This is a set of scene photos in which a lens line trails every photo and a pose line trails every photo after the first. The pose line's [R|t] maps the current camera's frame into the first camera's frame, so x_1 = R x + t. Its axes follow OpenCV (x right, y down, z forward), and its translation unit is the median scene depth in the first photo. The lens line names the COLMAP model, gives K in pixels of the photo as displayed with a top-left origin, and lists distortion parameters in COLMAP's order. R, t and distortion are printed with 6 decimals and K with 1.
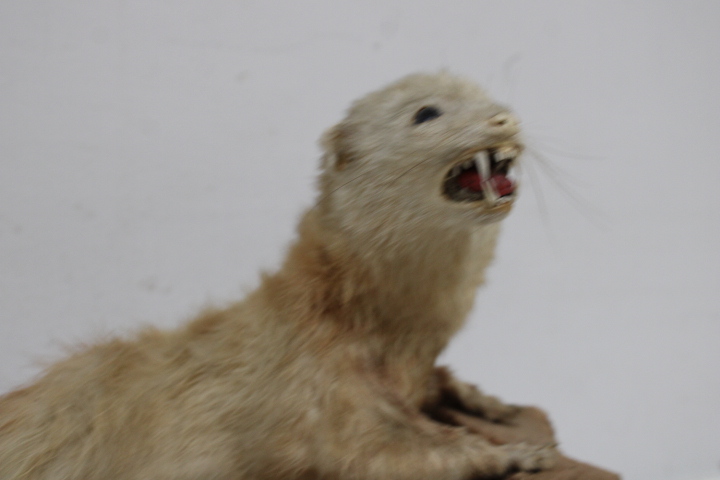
lens RADIAL K [[1008.5, 0, 360.0], [0, 1008.5, 240.0], [0, 0, 1]] dist [-0.050789, 0.078274]
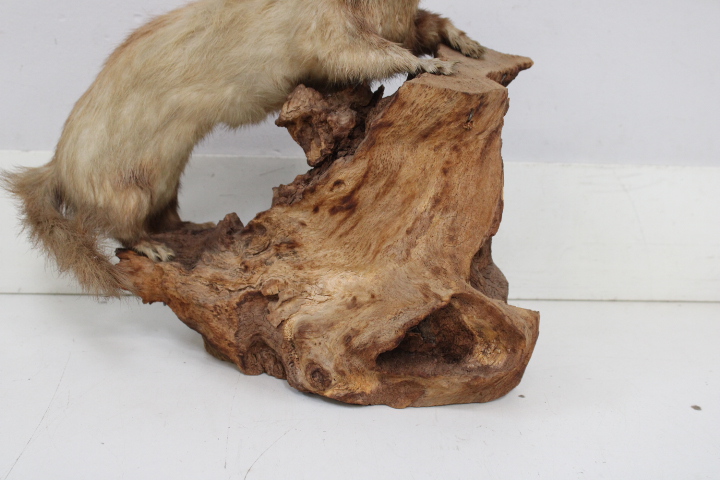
lens RADIAL K [[1042.6, 0, 360.0], [0, 1042.6, 240.0], [0, 0, 1]] dist [-0.041261, 0.091424]
pose [[0.881195, 0.173877, -0.439615, 0.895507], [-0.054715, 0.961168, 0.270487, 0.032951], [0.469575, -0.214298, 0.856490, -0.632620]]
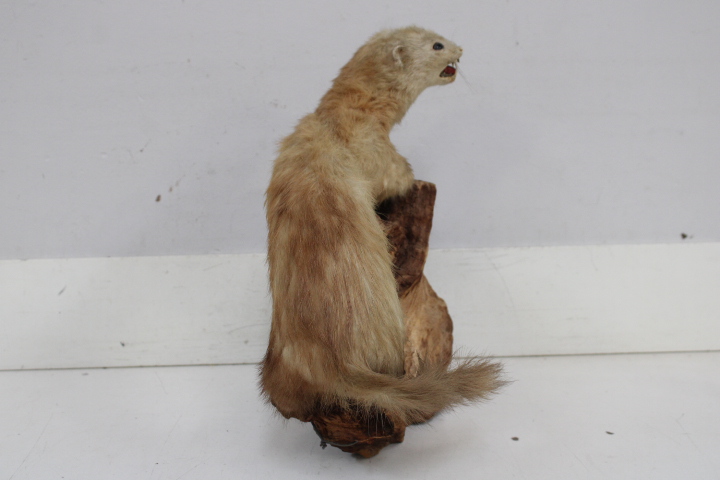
lens RADIAL K [[1064.7, 0, 360.0], [0, 1064.7, 240.0], [0, 0, 1]] dist [-0.008989, 0.024301]
pose [[0.854336, 0.111265, -0.507671, 1.602241], [0.005630, 0.974776, 0.223114, -0.238537], [0.519690, -0.193473, 0.832160, -1.021501]]
